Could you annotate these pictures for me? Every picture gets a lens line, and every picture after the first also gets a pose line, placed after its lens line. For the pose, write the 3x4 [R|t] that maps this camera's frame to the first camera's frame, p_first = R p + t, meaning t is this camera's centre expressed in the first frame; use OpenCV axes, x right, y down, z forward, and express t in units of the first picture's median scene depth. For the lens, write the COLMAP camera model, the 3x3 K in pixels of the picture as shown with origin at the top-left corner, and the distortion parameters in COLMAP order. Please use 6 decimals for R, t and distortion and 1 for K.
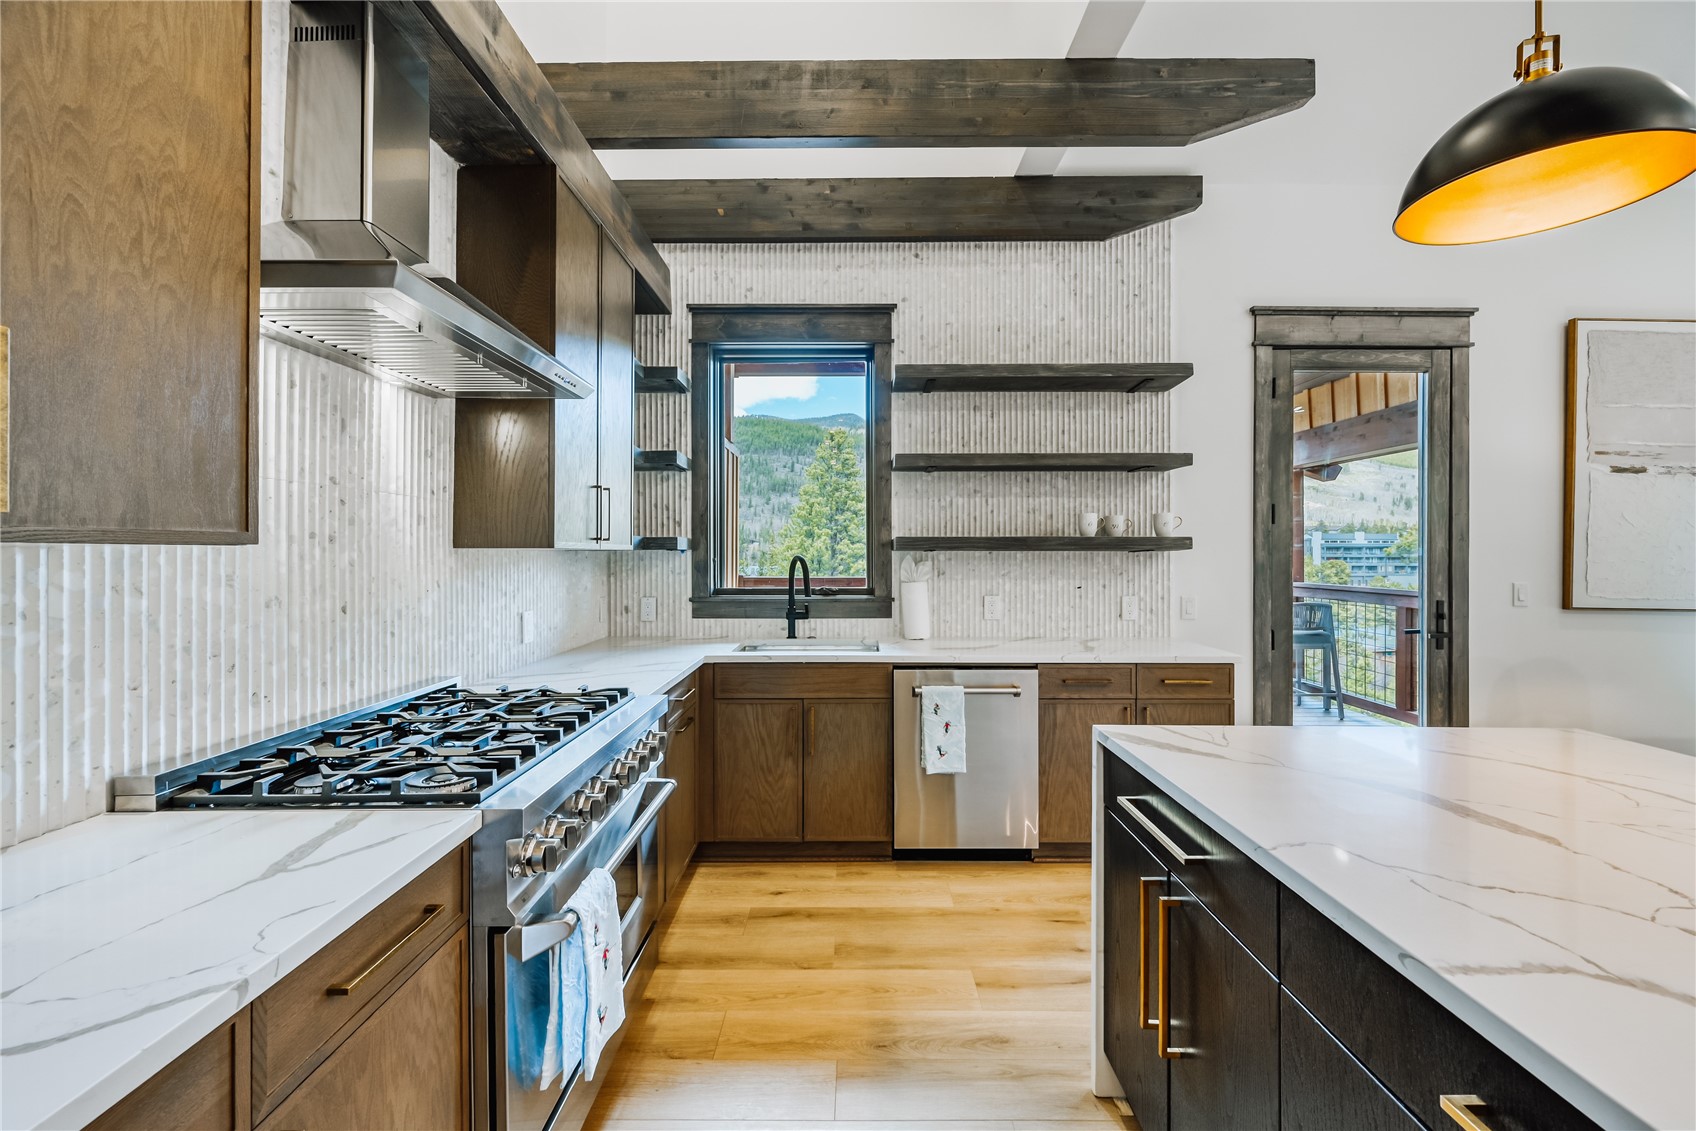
lens RADIAL K [[672.5, 0, 850.4], [0, 672.5, 545.9], [0, 0, 1]] dist [-0.005744, 0.001338]
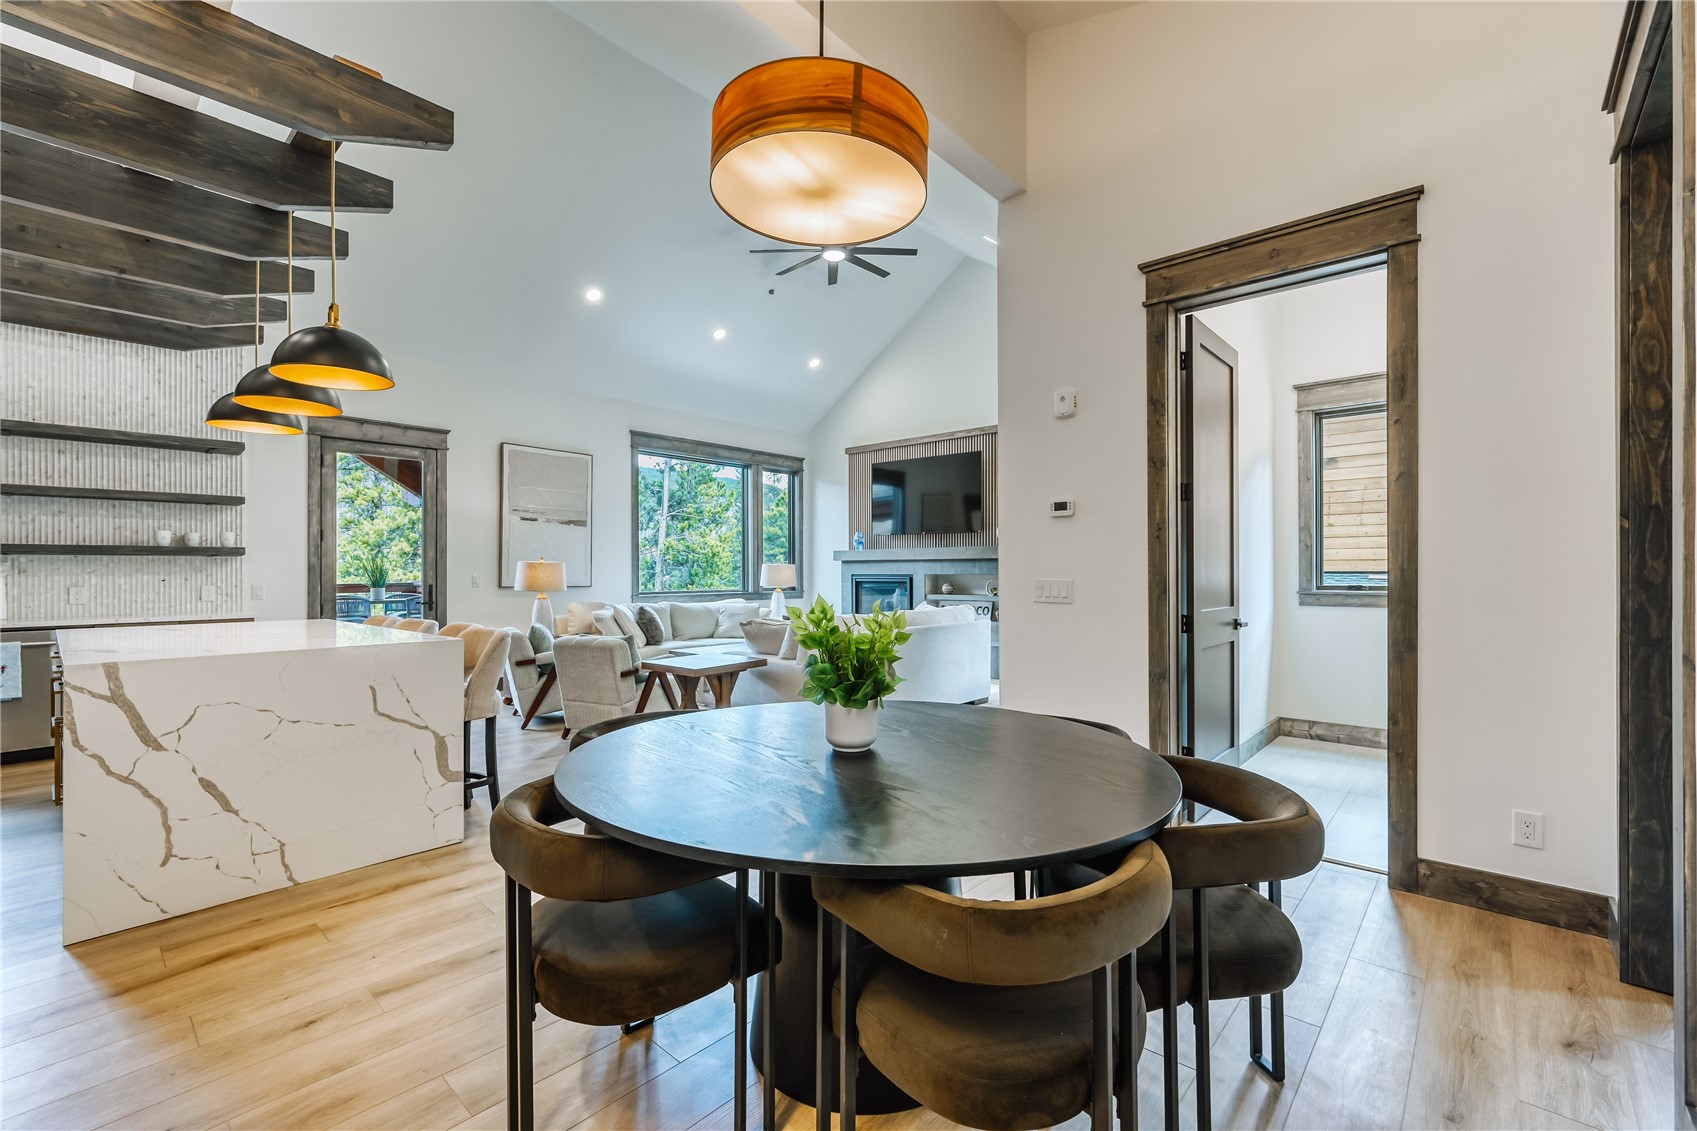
lens RADIAL K [[714.7, 0, 851.3], [0, 714.7, 568.7], [0, 0, 1]] dist [0.000030, -0.000898]
pose [[0.663194, -0.003020, 0.748442, 0.168634], [0.000795, 0.999994, 0.003331, 0.032501], [-0.748447, -0.001614, 0.663192, -1.209378]]
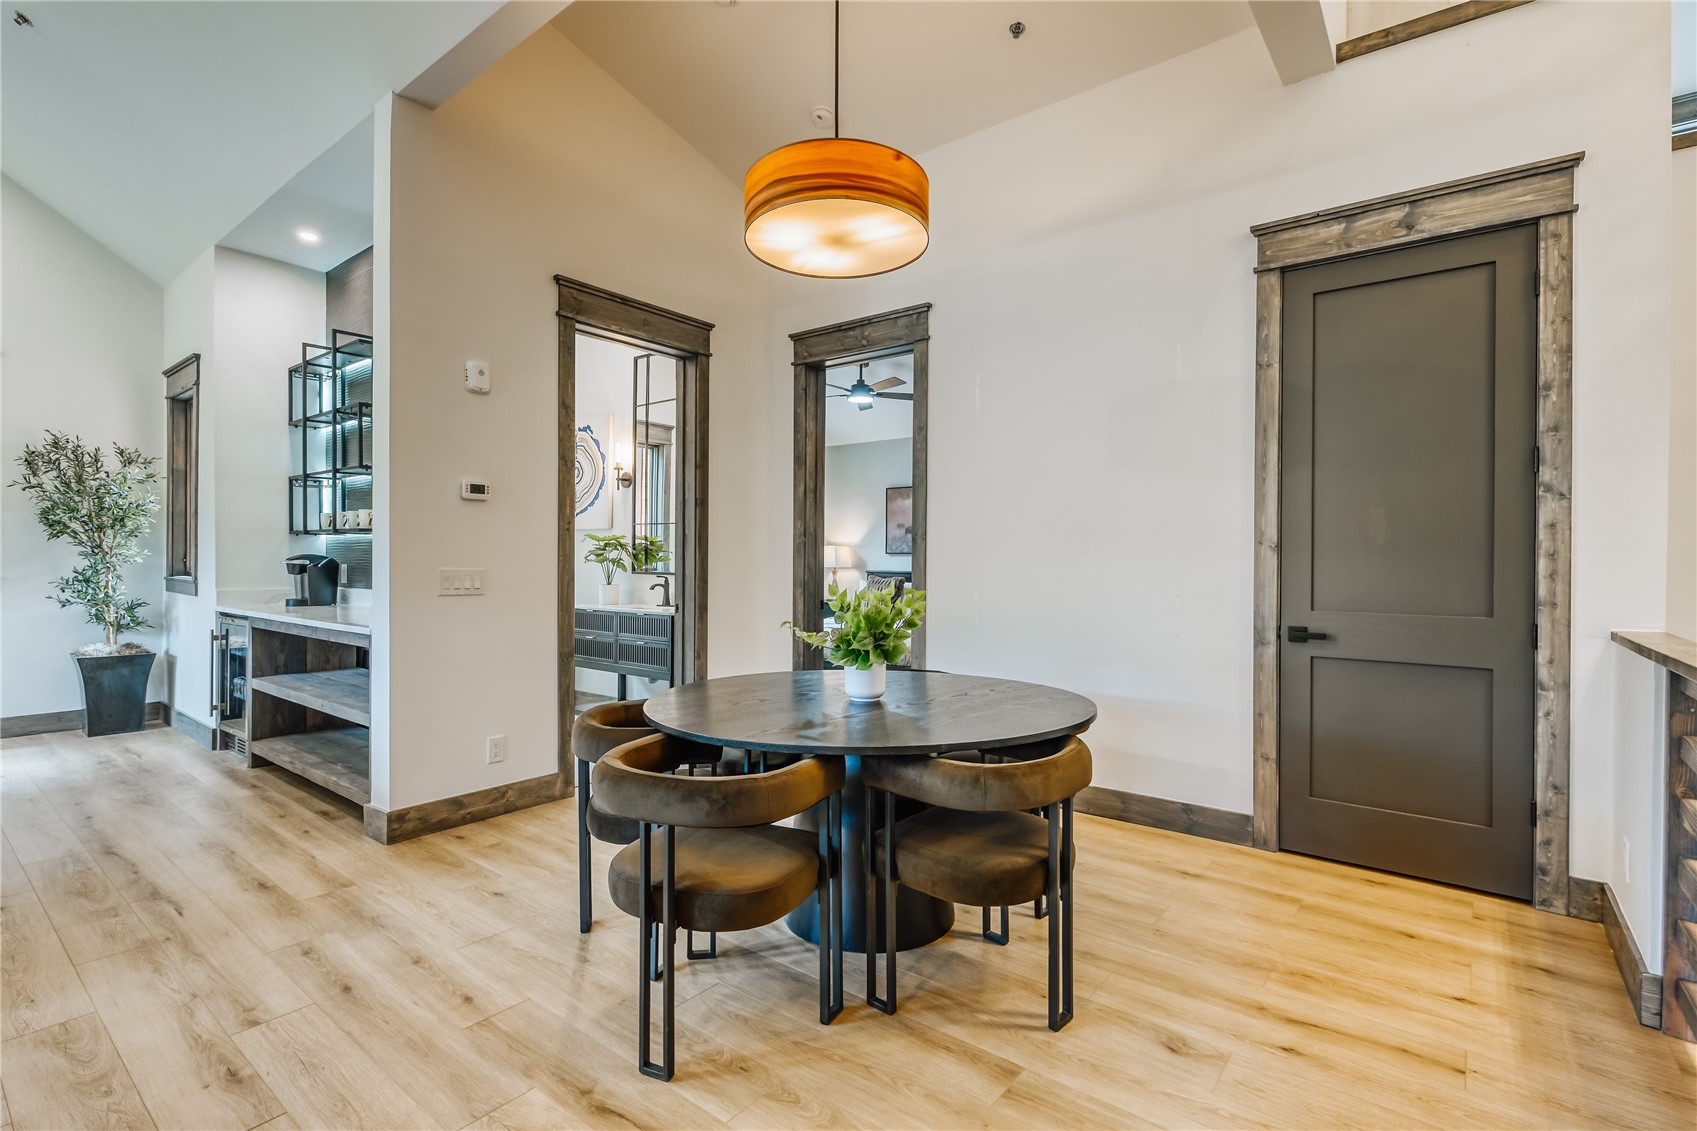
lens RADIAL K [[792.3, 0, 848.8], [0, 792.3, 559.7], [0, 0, 1]] dist [-0.003550, 0.000066]
pose [[-0.787797, -0.008162, 0.615881, 0.105397], [-0.011194, 0.999937, -0.001066, 0.036016], [-0.615834, -0.007734, -0.787838, -0.200989]]
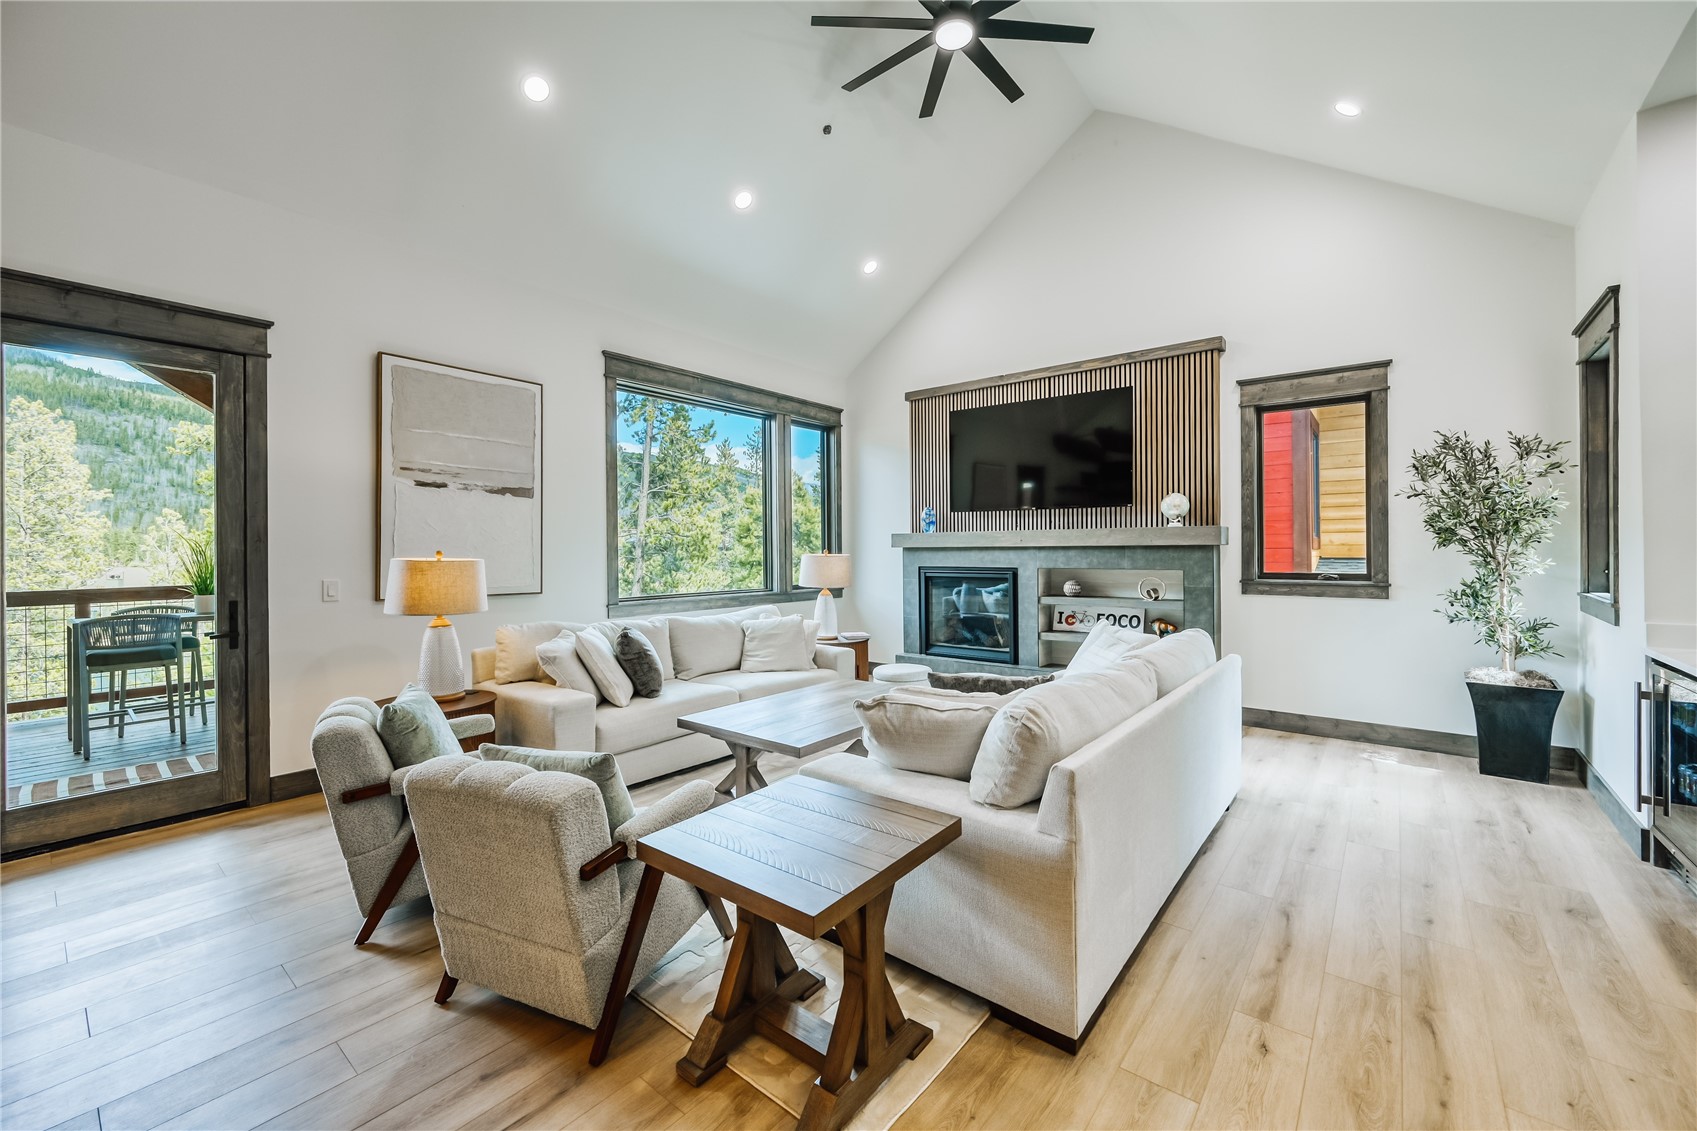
lens RADIAL K [[672.9, 0, 855.4], [0, 672.9, 549.9], [0, 0, 1]] dist [-0.005744, 0.001338]
pose [[0.620522, -0.008627, 0.784142, 0.674528], [0.005022, 0.999963, 0.007027, 0.002039], [-0.784173, -0.000423, 0.620542, -0.380115]]
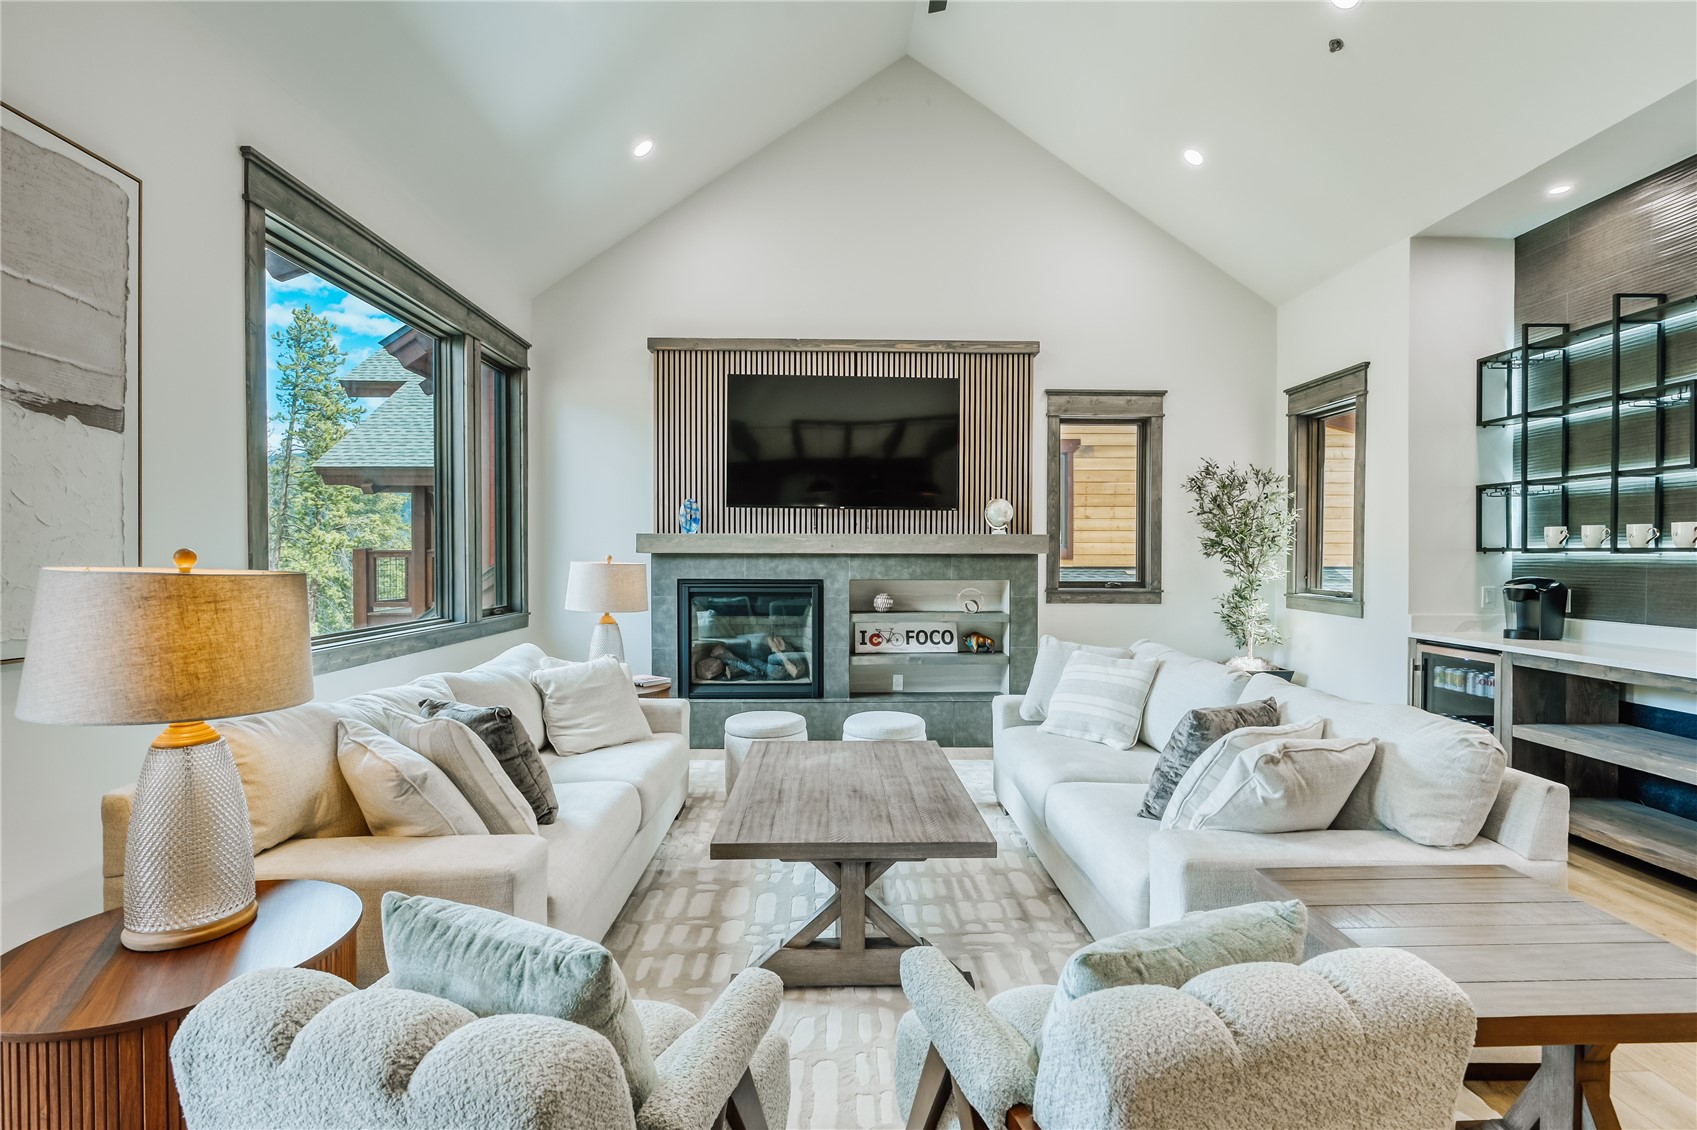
lens RADIAL K [[813.5, 0, 853.5], [0, 813.5, 561.6], [0, 0, 1]] dist [0.000044, 0.000362]
pose [[-0.031617, -0.011305, 0.999436, 0.587460], [-0.008059, 0.999906, 0.011055, 0.005435], [-0.999468, -0.007705, -0.031705, 0.356811]]
